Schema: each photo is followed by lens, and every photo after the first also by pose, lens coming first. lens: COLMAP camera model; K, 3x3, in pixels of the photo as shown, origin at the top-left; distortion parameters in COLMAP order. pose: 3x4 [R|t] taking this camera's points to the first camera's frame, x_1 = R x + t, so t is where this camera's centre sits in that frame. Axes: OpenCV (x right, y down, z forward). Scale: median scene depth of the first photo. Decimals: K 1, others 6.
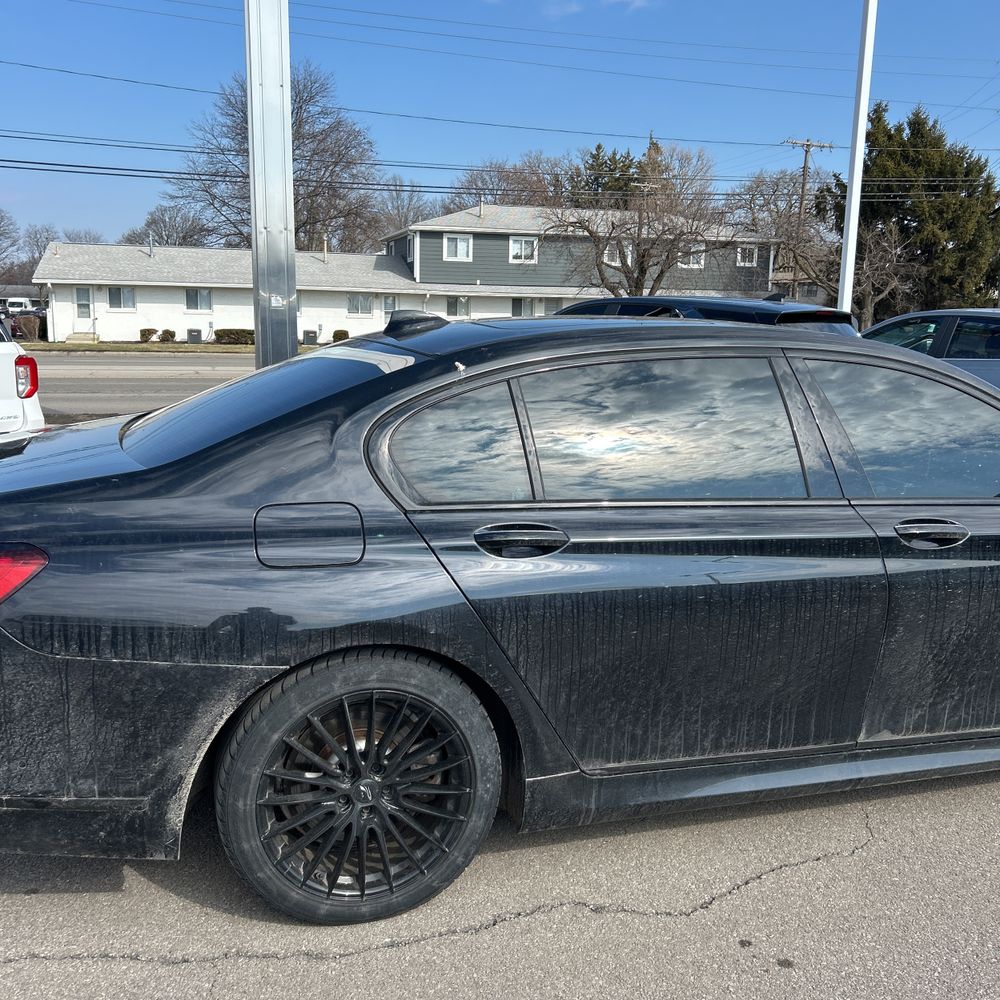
lens RADIAL K [[987.5, 0, 488.9], [0, 987.5, 497.3], [0, 0, 1]] dist [0.040394, -0.045288]
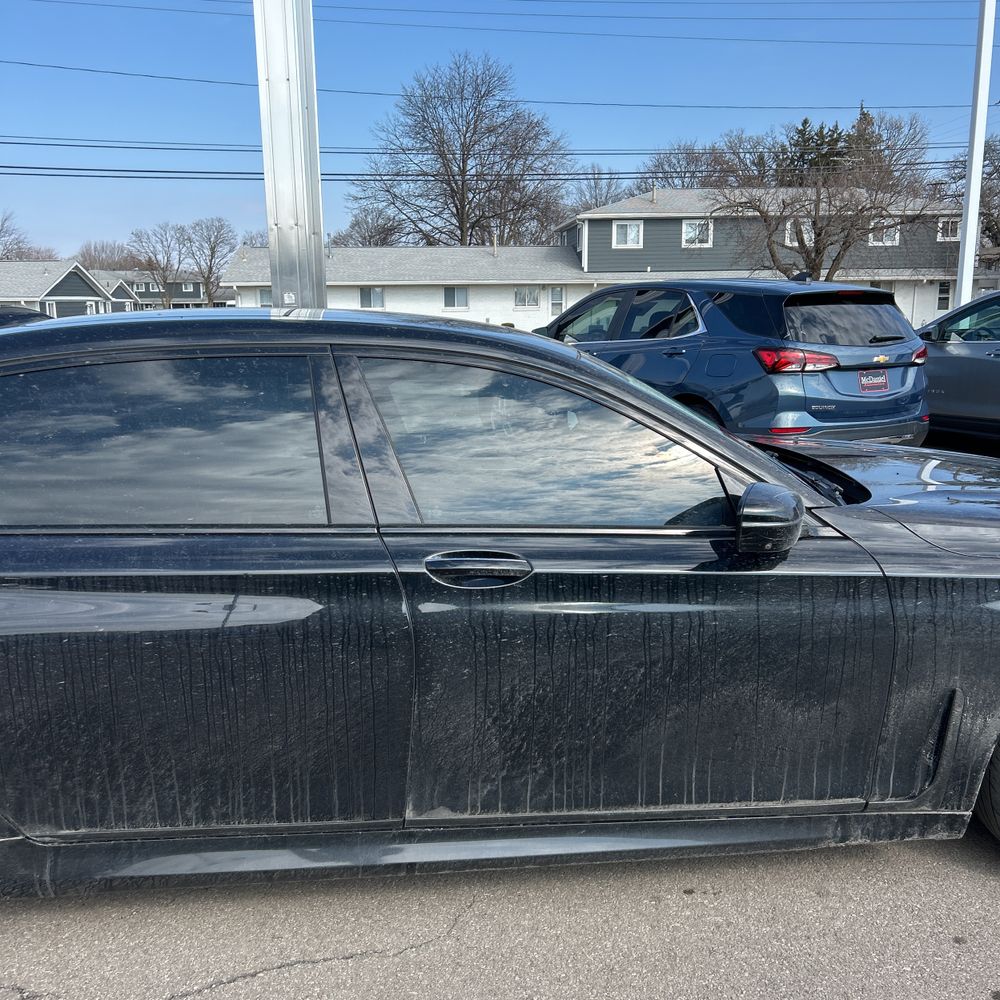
lens RADIAL K [[991.3, 0, 483.3], [0, 991.3, 500.1], [0, 0, 1]] dist [0.040026, -0.073064]
pose [[0.980431, 0.009011, -0.196656, 0.573354], [-0.006806, 0.999906, 0.011889, -0.028117], [0.196744, -0.010318, 0.980401, 0.197454]]
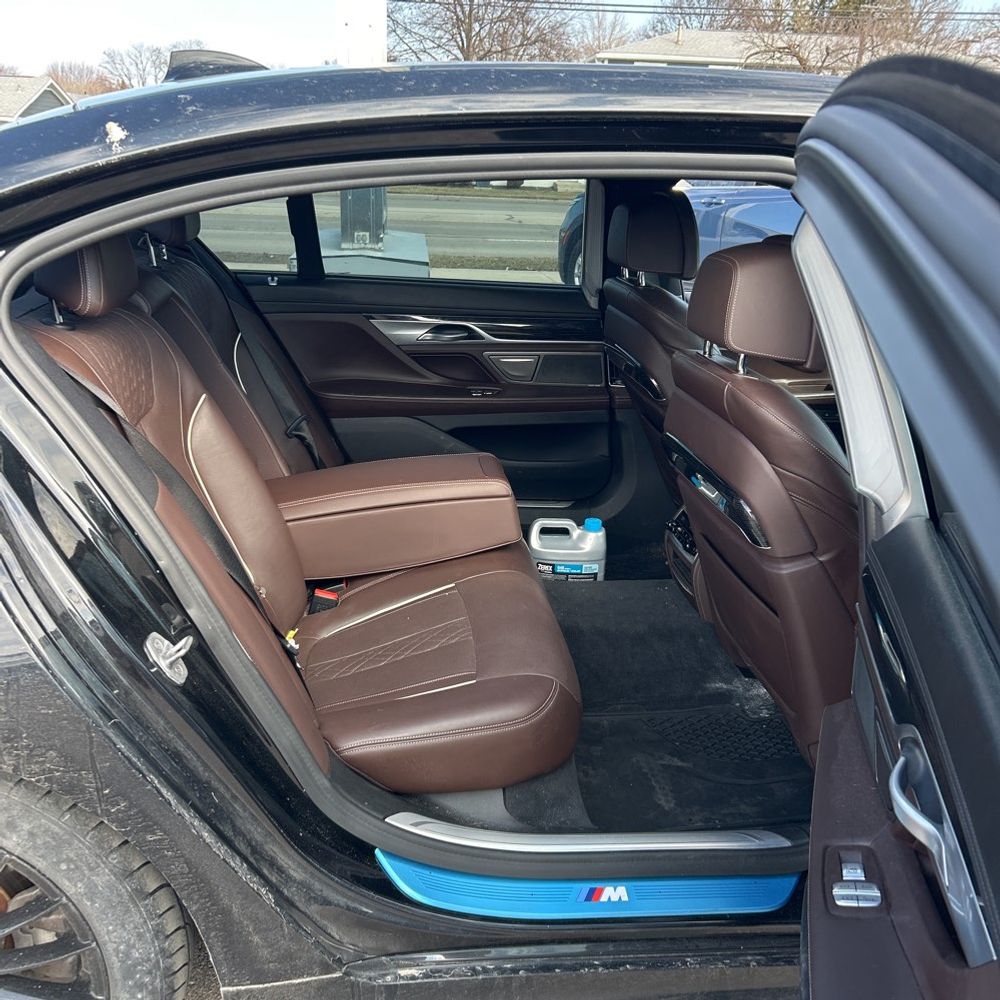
lens RADIAL K [[993.7, 0, 480.2], [0, 993.7, 522.8], [0, 0, 1]] dist [0.014102, 0.001222]
pose [[0.981459, 0.082666, -0.172930, 0.202481], [-0.052496, 0.983649, 0.172276, -0.037943], [0.184344, -0.160004, 0.969751, 0.485721]]
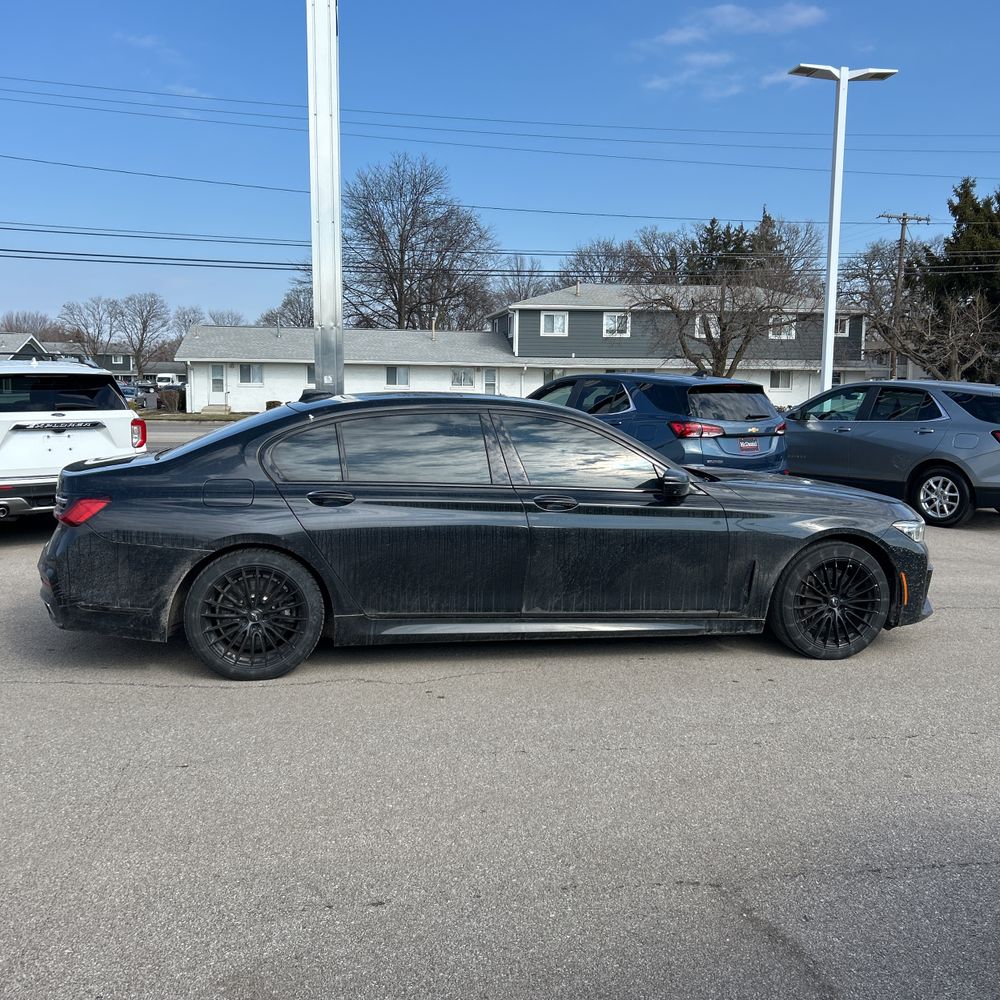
lens RADIAL K [[964.7, 0, 487.3], [0, 964.7, 497.7], [0, 0, 1]] dist [0.074766, -0.135260]
pose [[0.992996, 0.005381, -0.118029, 0.504019], [-0.013251, 0.997732, -0.065997, 0.143965], [0.117407, 0.067099, 0.990815, -0.829695]]
